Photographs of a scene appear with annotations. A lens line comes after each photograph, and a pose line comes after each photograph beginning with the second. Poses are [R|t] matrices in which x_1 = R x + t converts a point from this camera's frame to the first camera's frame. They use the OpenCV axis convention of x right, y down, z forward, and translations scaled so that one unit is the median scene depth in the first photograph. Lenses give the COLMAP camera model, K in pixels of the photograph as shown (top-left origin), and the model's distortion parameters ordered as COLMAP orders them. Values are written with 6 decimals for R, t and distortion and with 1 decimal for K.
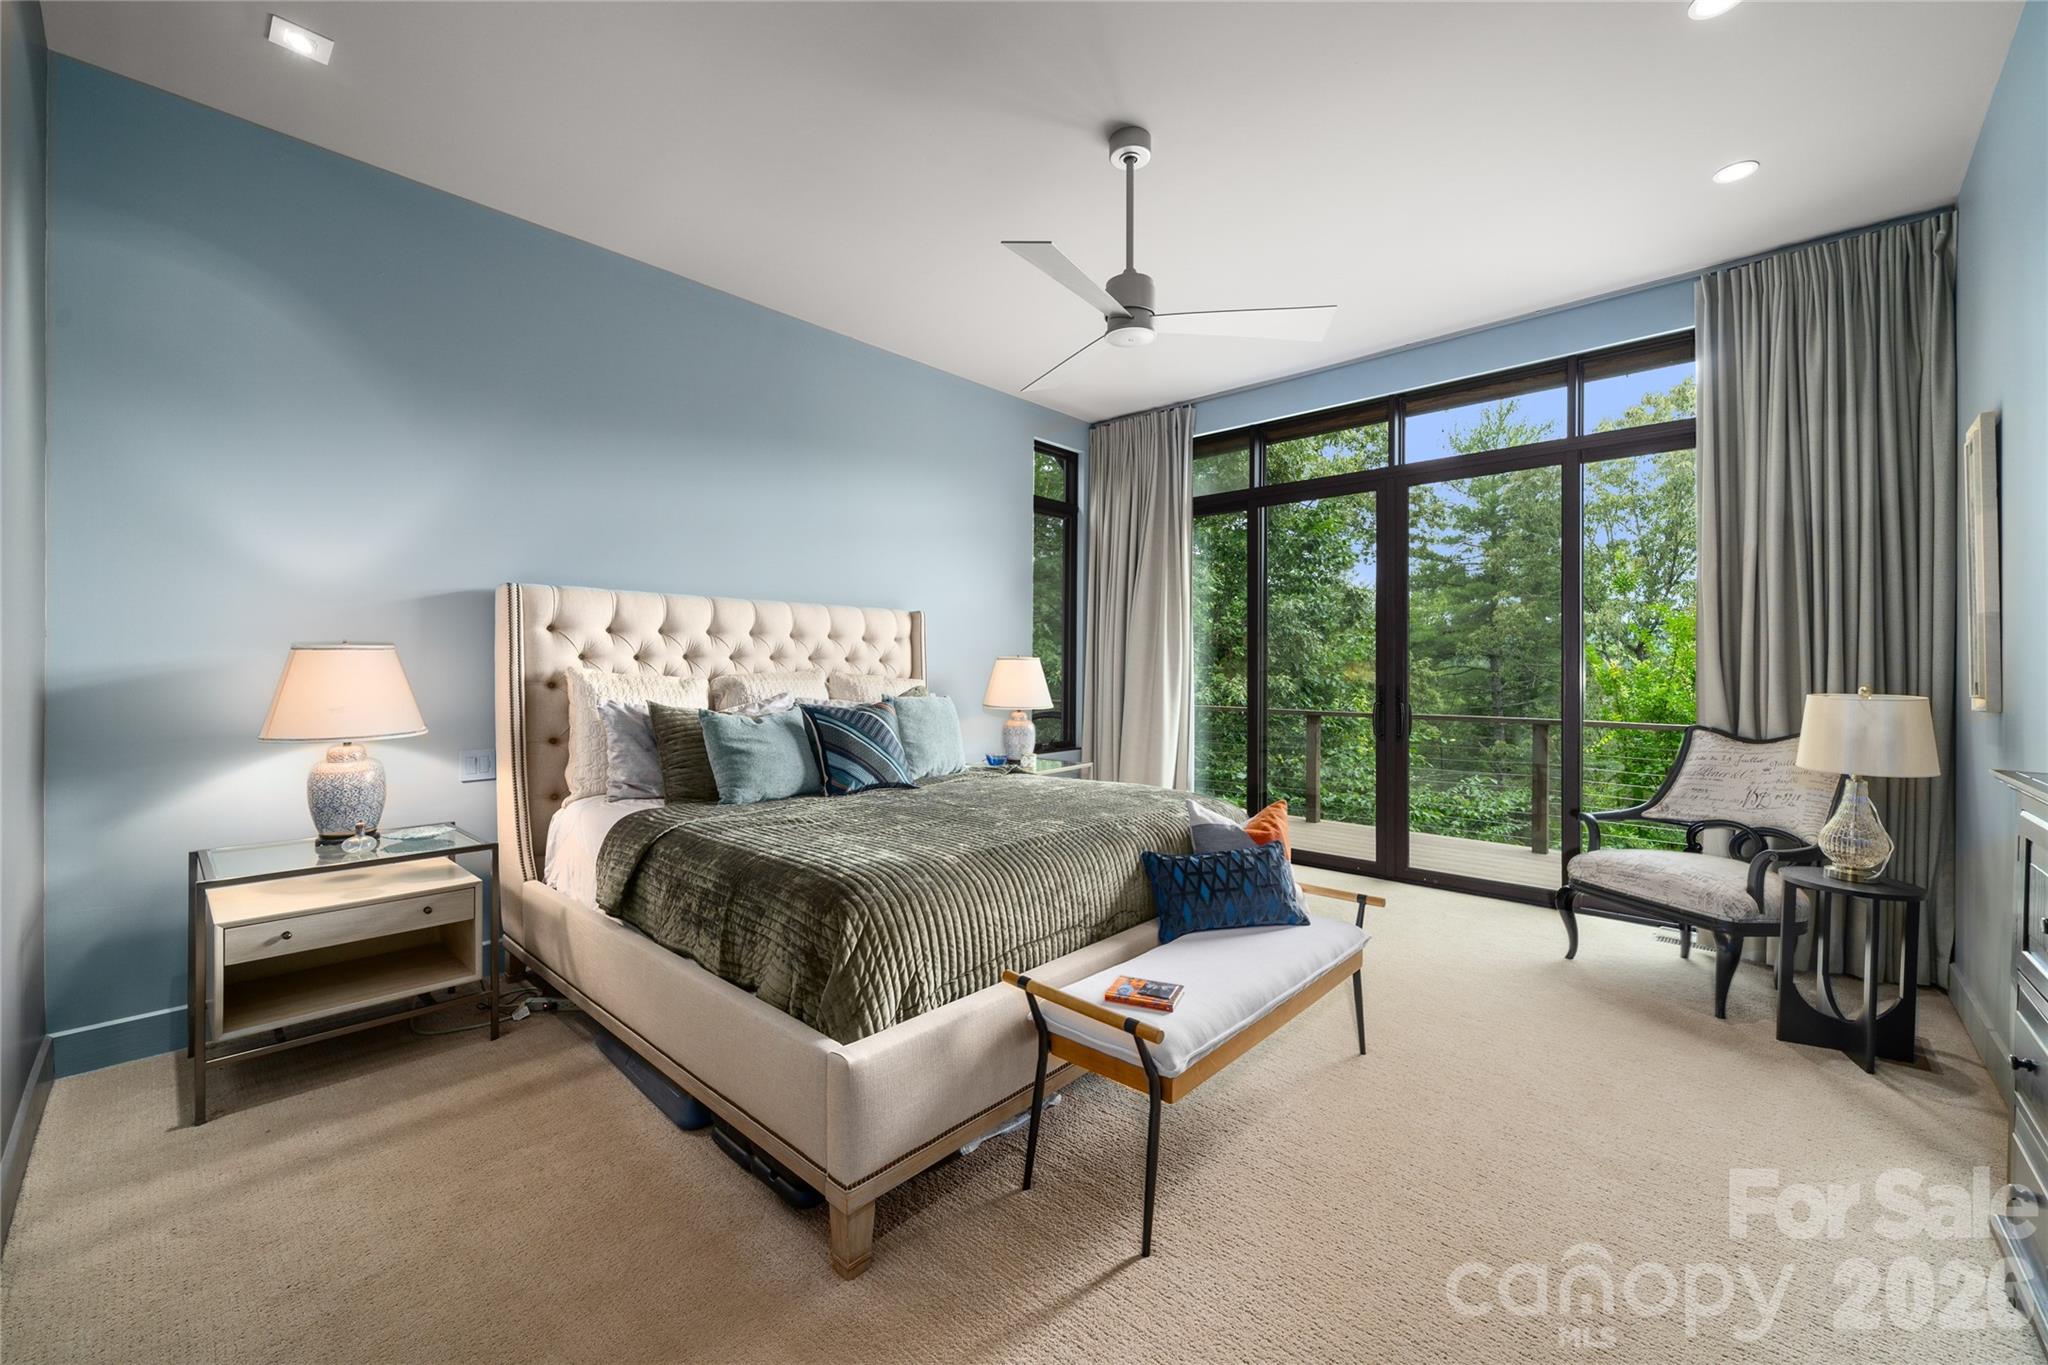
lens RADIAL K [[794.3, 0, 1031.9], [0, 794.3, 678.9], [0, 0, 1]] dist [-0.006059, -0.001113]
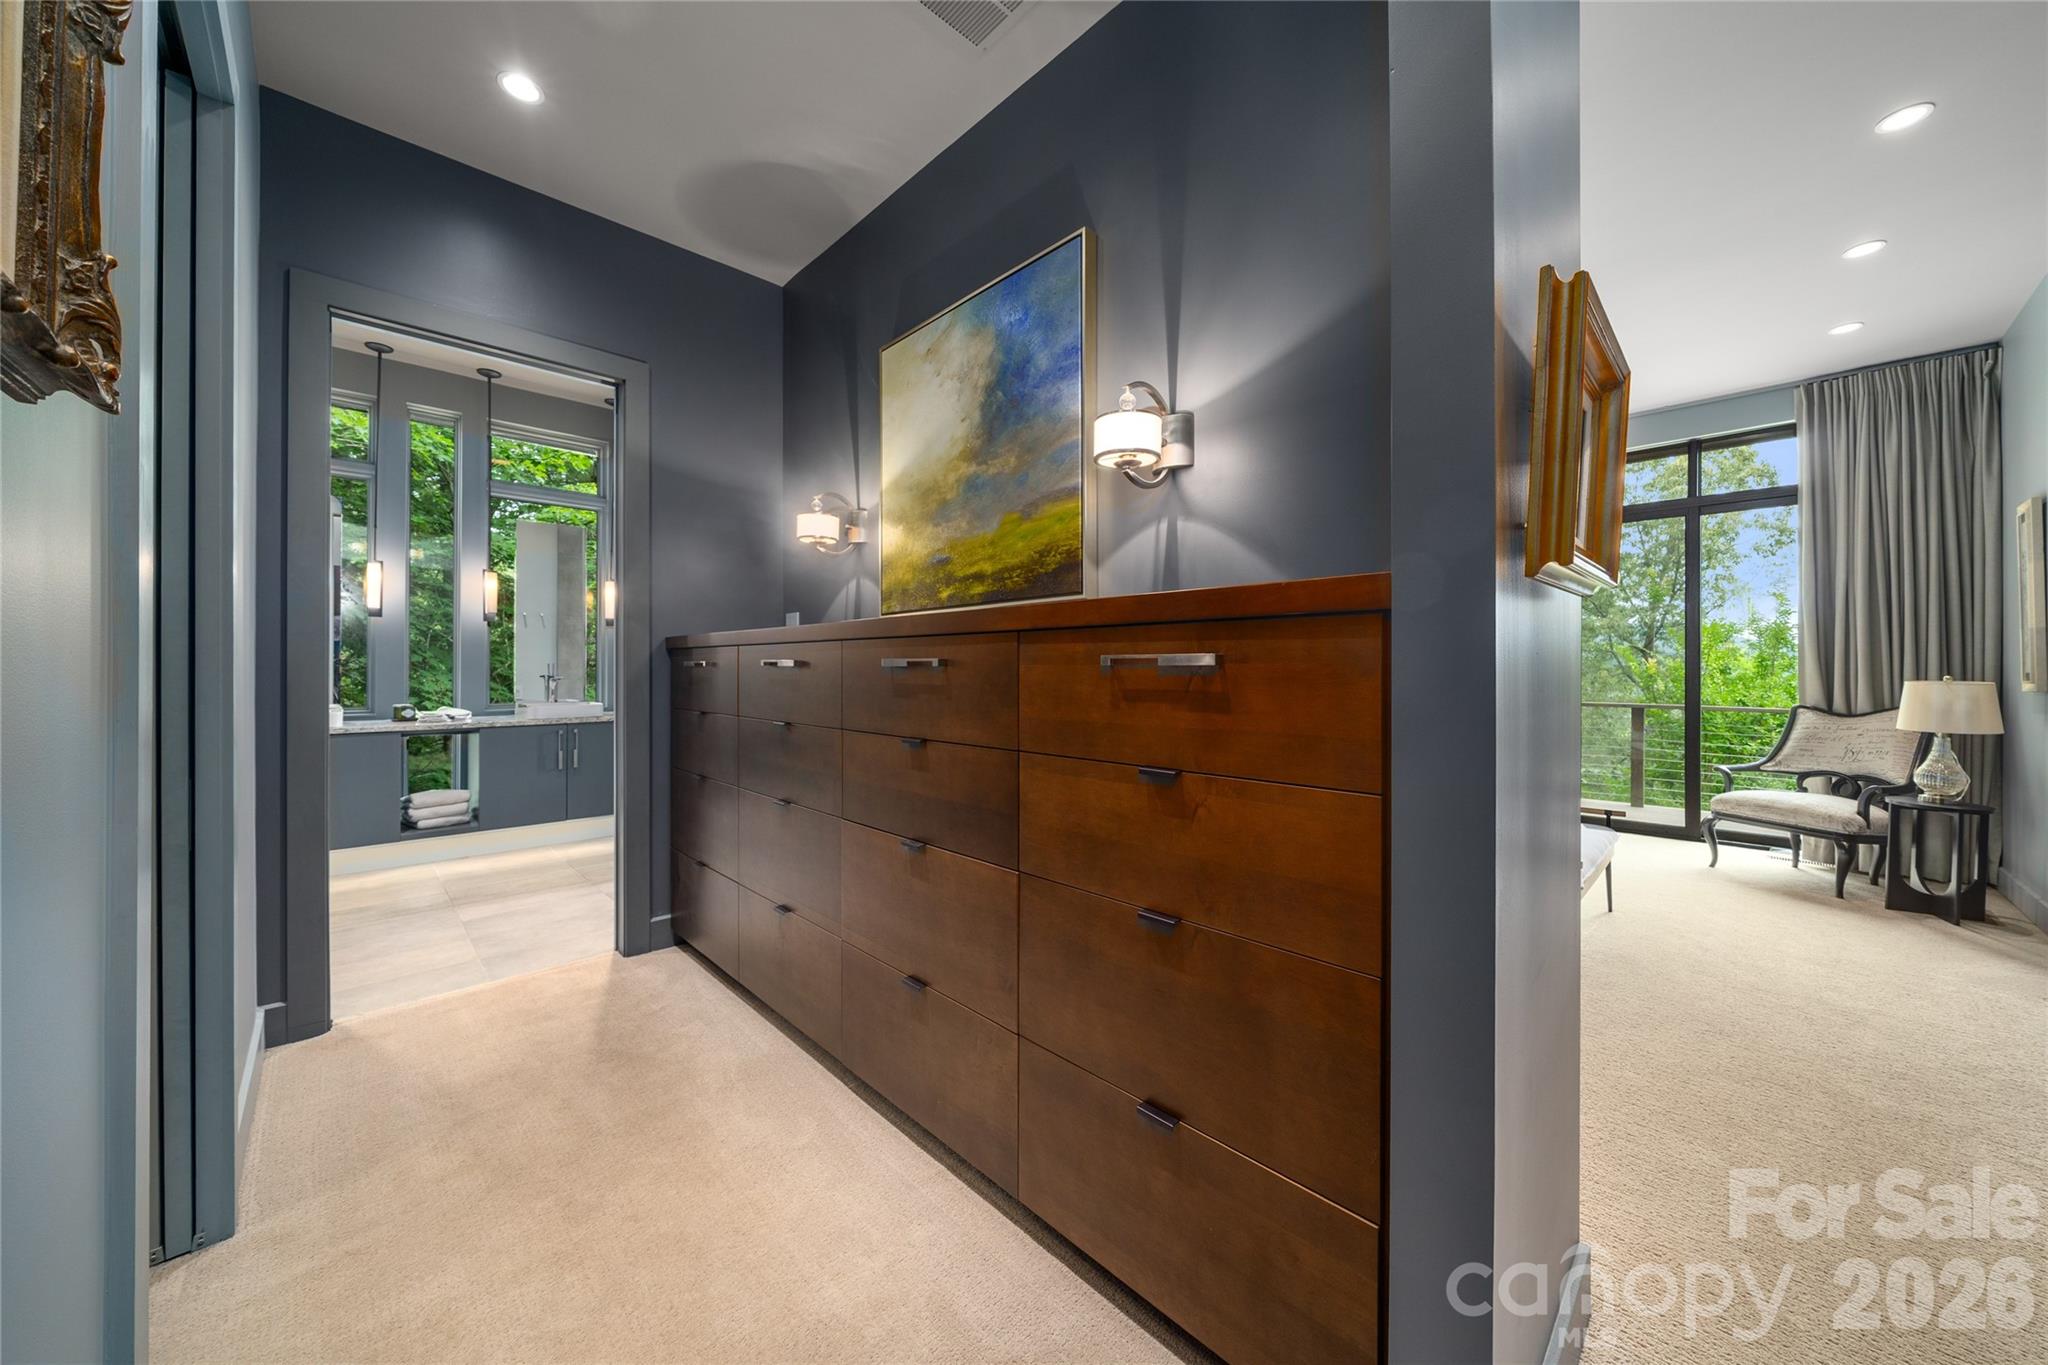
lens RADIAL K [[706.4, 0, 1038.3], [0, 706.4, 673.5], [0, 0, 1]] dist [-0.006172, 0.000201]
pose [[0.999339, -0.000754, -0.036337, -0.501468], [0.000605, 0.999991, -0.004106, 0.008360], [0.036340, 0.004081, 0.999331, -0.319199]]
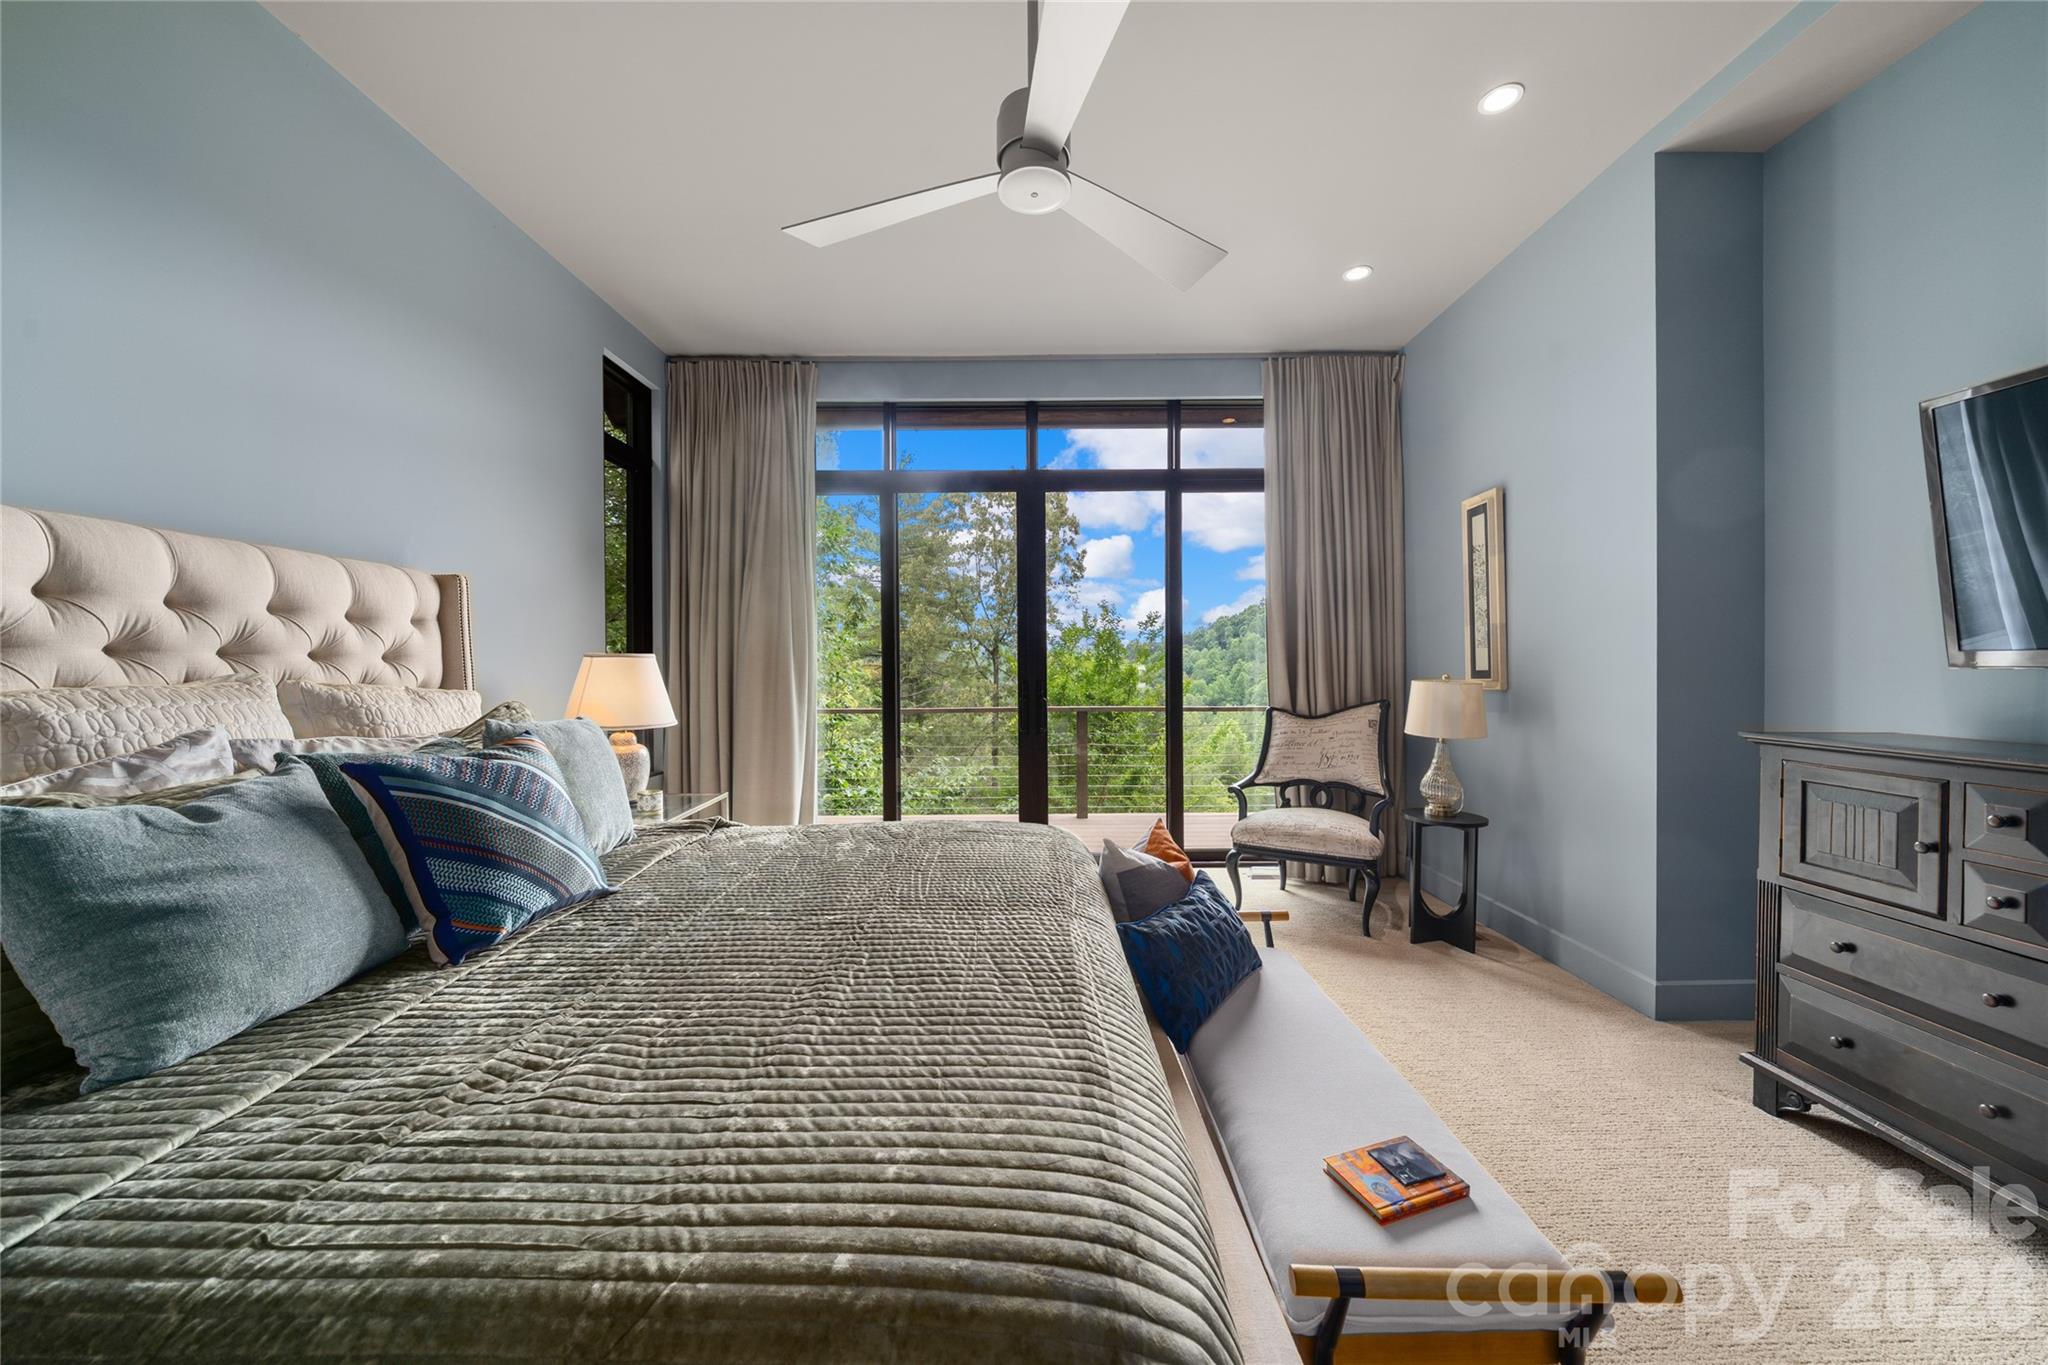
lens RADIAL K [[706.4, 0, 1016.2], [0, 706.4, 681.9], [0, 0, 1]] dist [-0.006172, 0.000201]
pose [[0.738758, -0.023065, 0.673576, -0.260975], [0.018969, 0.999730, 0.013429, -0.006332], [-0.673703, 0.002856, 0.738996, 0.459047]]
